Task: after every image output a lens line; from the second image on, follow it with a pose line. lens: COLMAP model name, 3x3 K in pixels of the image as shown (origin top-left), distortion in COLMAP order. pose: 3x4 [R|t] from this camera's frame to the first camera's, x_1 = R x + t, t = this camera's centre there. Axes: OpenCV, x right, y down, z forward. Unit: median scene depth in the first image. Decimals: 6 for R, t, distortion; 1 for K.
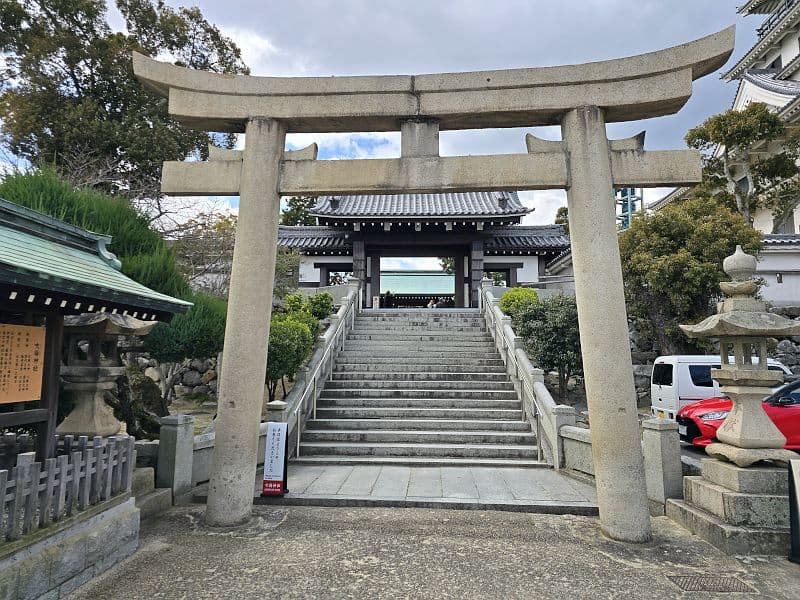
lens RADIAL K [[509.1, 0, 399.2], [0, 509.1, 285.1], [0, 0, 1]] dist [-0.000206, -0.001182]
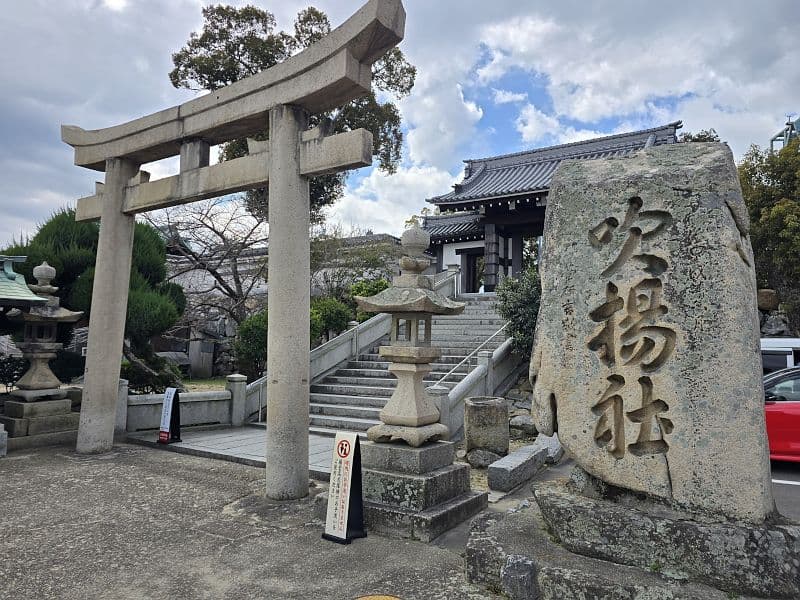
lens RADIAL K [[530.0, 0, 400.5], [0, 530.0, 287.3], [0, 0, 1]] dist [0.036011, -0.000393]
pose [[0.888153, -0.042441, -0.457584, 1.057692], [0.056938, 0.998217, 0.017929, 0.030861], [0.456007, -0.041978, 0.888986, 0.083647]]
